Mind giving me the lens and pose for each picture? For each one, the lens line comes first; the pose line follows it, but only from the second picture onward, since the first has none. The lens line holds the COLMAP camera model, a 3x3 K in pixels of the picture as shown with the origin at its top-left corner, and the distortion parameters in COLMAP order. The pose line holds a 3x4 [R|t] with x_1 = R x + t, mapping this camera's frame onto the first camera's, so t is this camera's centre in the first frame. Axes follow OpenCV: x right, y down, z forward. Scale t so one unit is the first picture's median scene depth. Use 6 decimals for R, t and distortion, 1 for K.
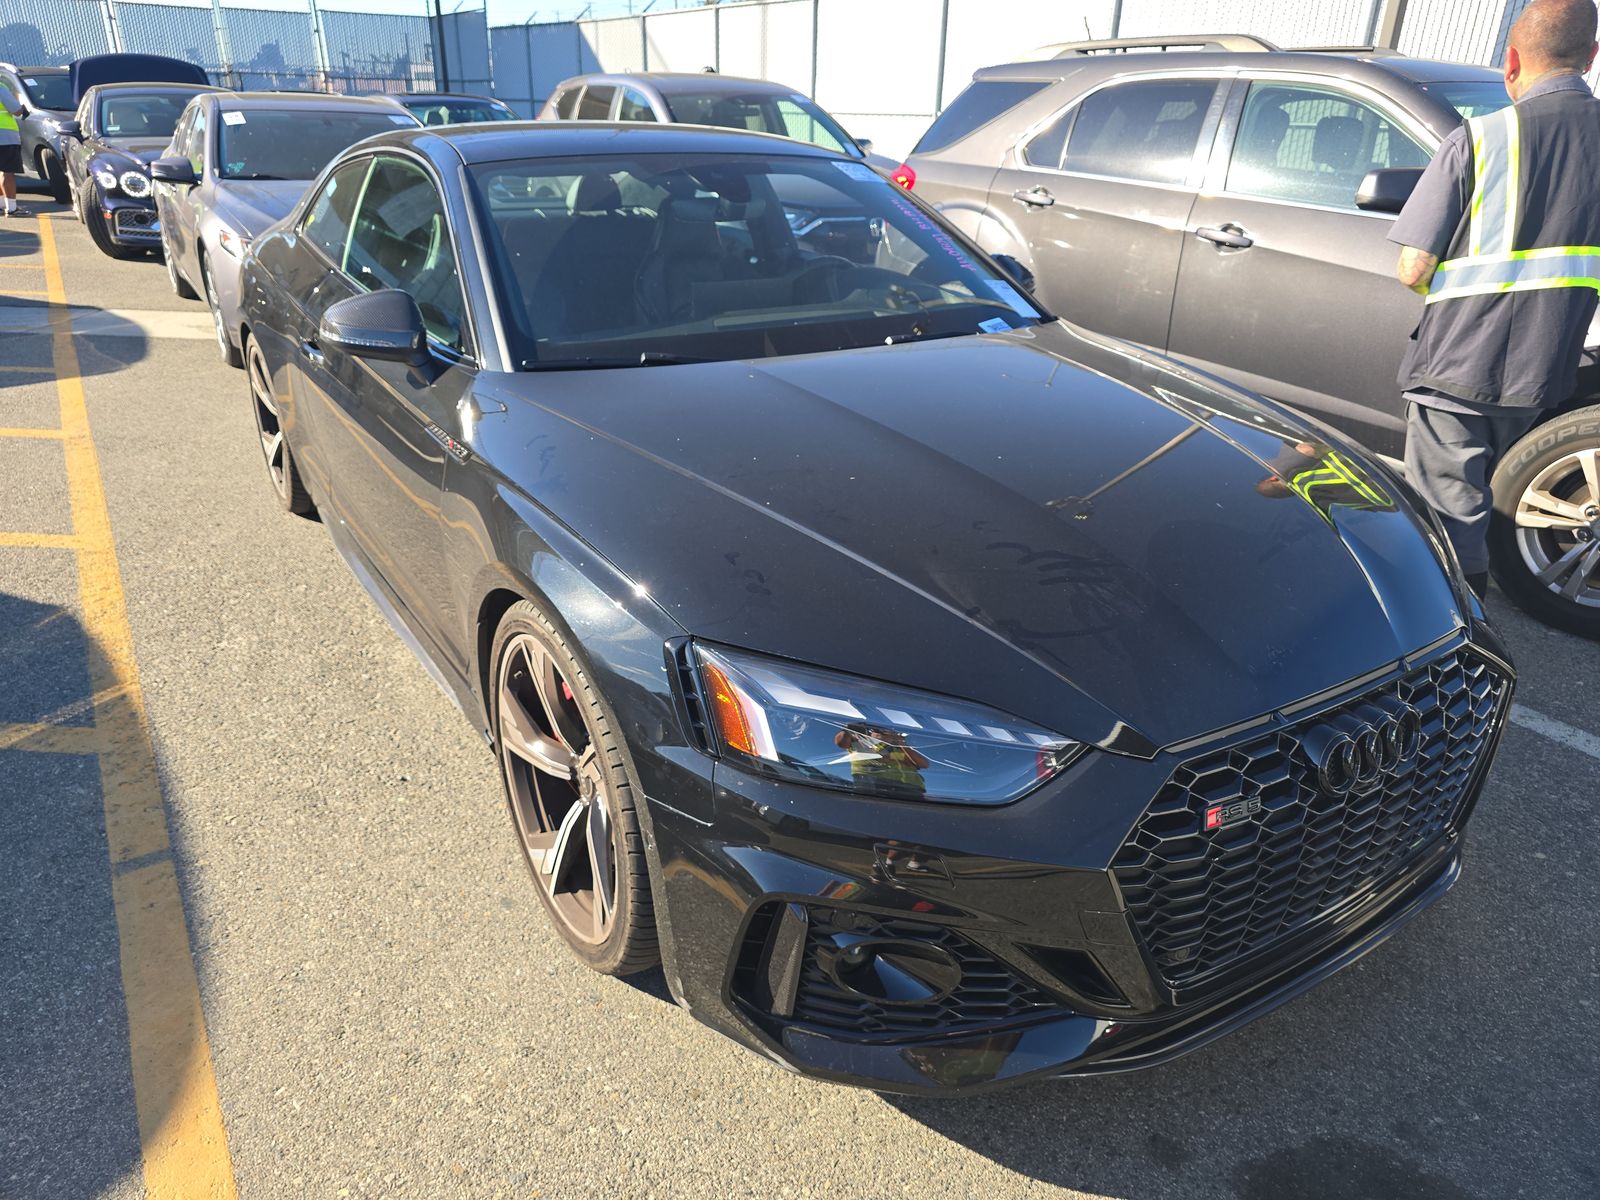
lens RADIAL K [[1098.8, 0, 794.2], [0, 1098.8, 603.8], [0, 0, 1]] dist [0.022972, -0.021831]
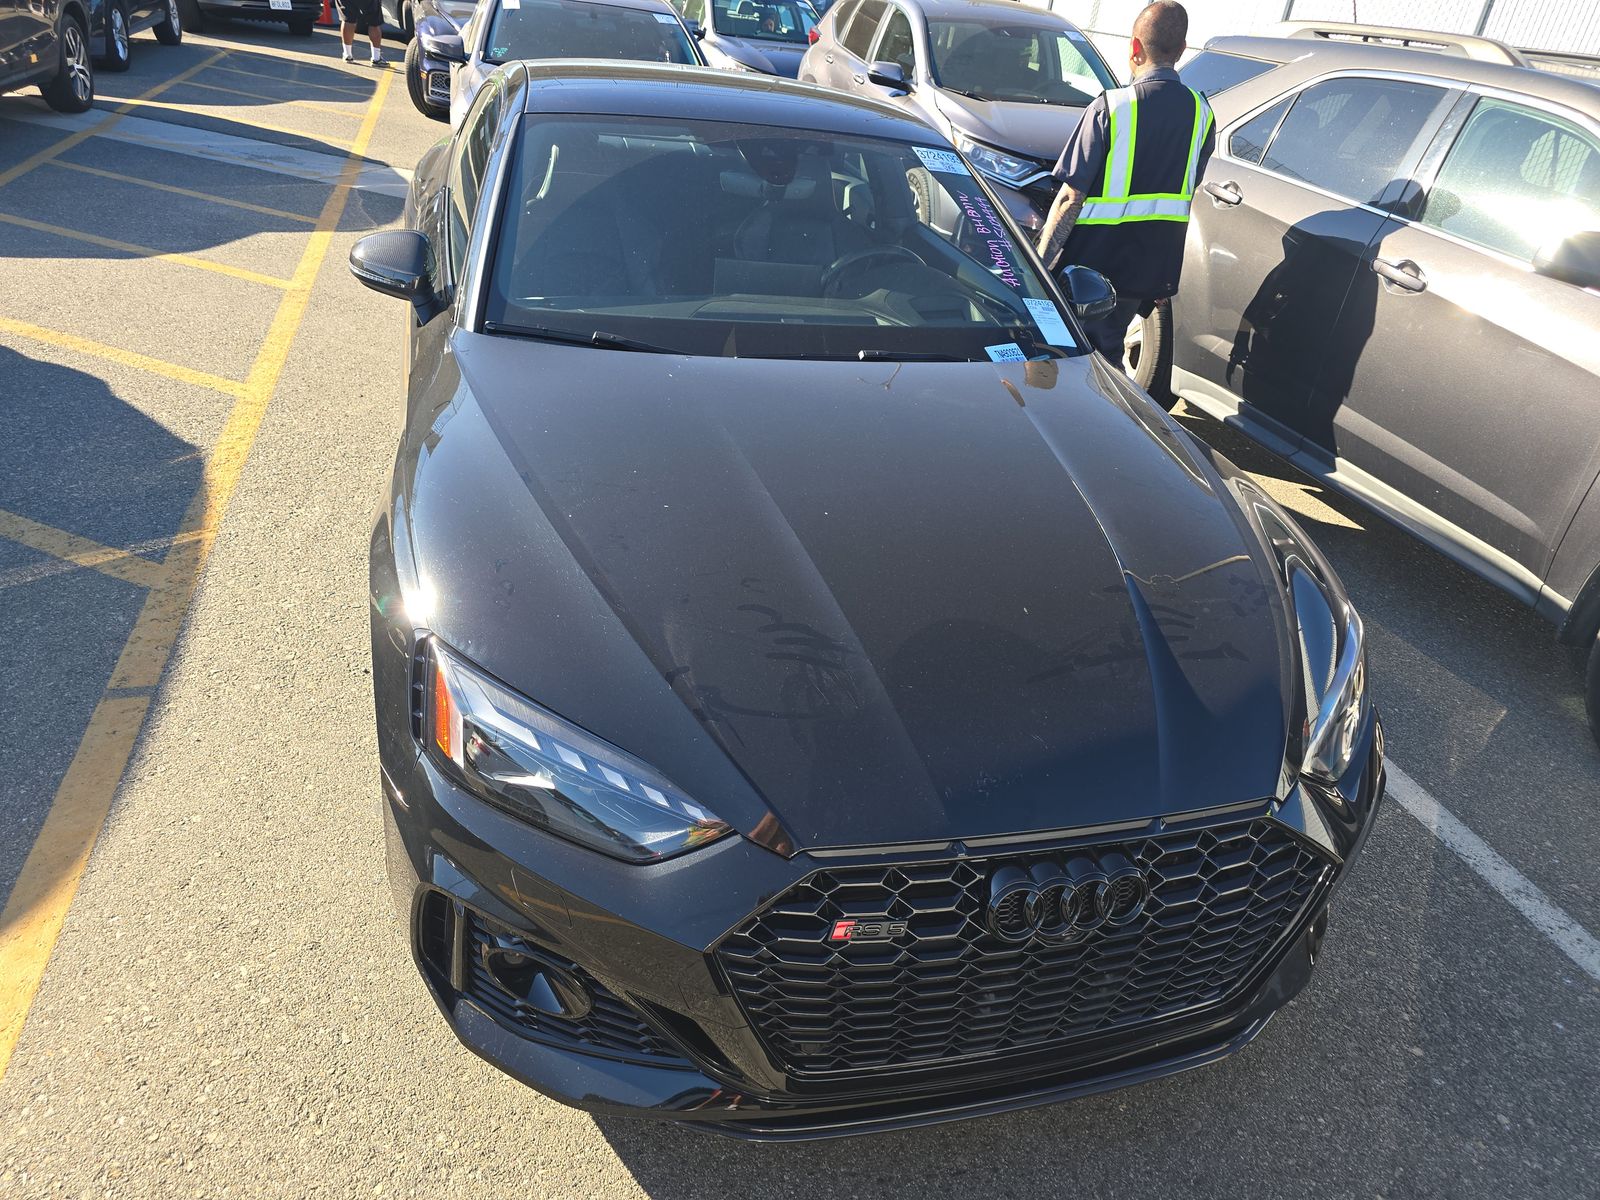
lens RADIAL K [[1098.8, 0, 794.6], [0, 1098.8, 599.6], [0, 0, 1]] dist [0.022972, -0.021831]
pose [[0.951503, 0.217745, -0.217323, 0.268560], [-0.201044, 0.974819, 0.096485, -0.100530], [0.232860, -0.048114, 0.971319, 0.022920]]
